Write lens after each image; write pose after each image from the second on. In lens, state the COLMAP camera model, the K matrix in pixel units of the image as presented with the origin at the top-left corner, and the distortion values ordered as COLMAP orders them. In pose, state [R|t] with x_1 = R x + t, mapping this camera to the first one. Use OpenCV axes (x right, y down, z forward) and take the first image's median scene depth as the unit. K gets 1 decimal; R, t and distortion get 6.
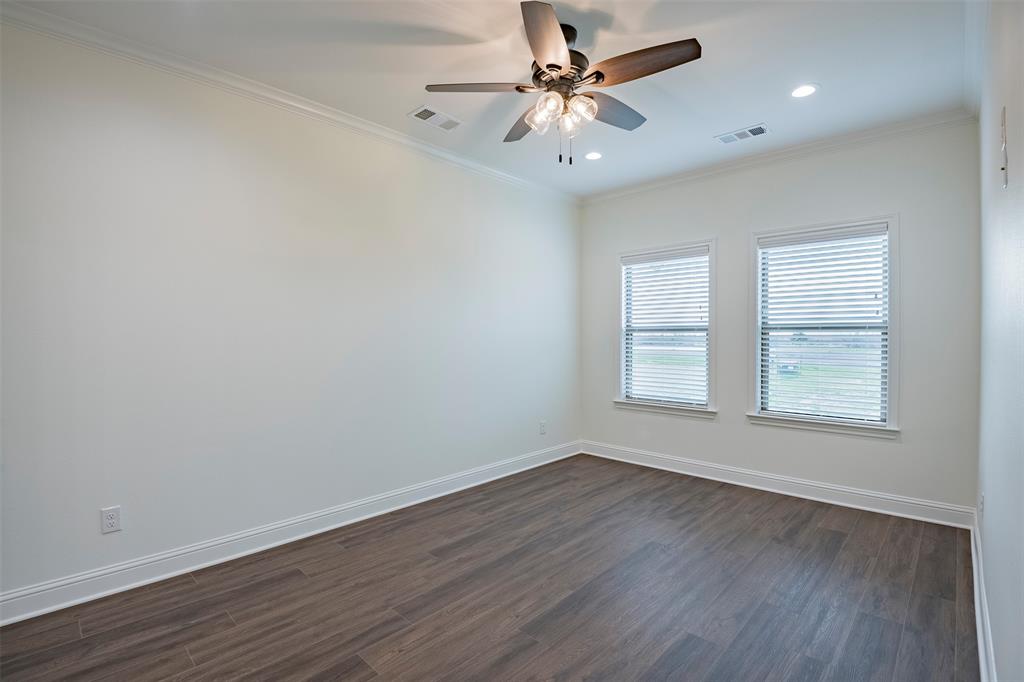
lens RADIAL K [[468.9, 0, 512.0], [0, 468.9, 341.0], [0, 0, 1]] dist [-0.034412, -0.000158]
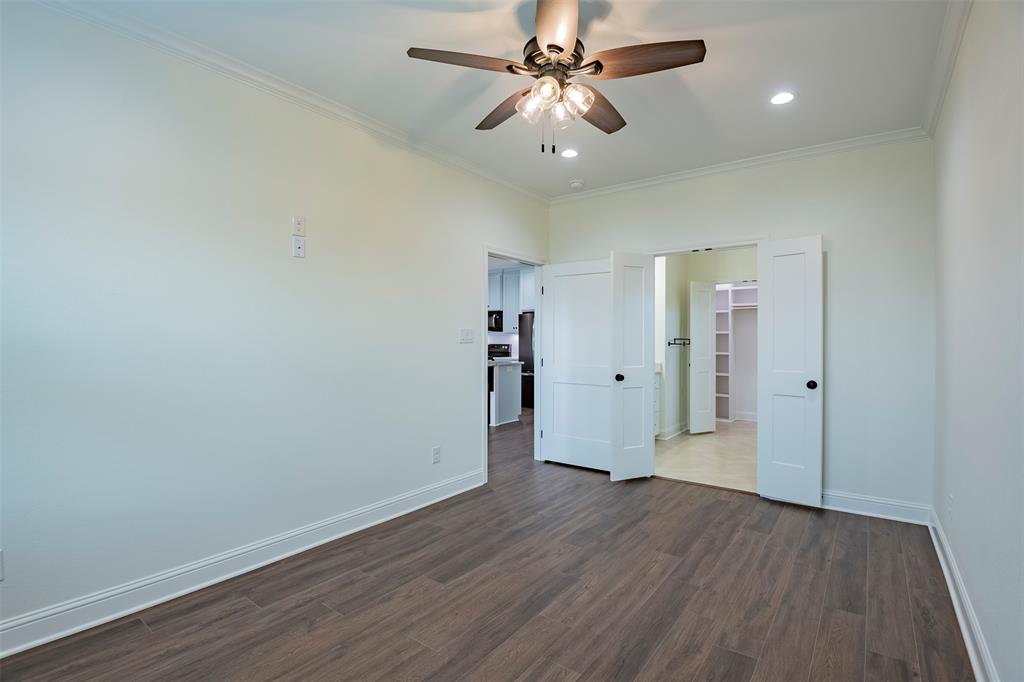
lens RADIAL K [[468.9, 0, 512.0], [0, 468.9, 341.0], [0, 0, 1]] dist [-0.034412, -0.000158]
pose [[-0.994136, -0.000029, -0.108141, 0.298228], [-0.000729, 0.999979, 0.006438, -0.014360], [0.108139, 0.006479, -0.994115, 1.992104]]
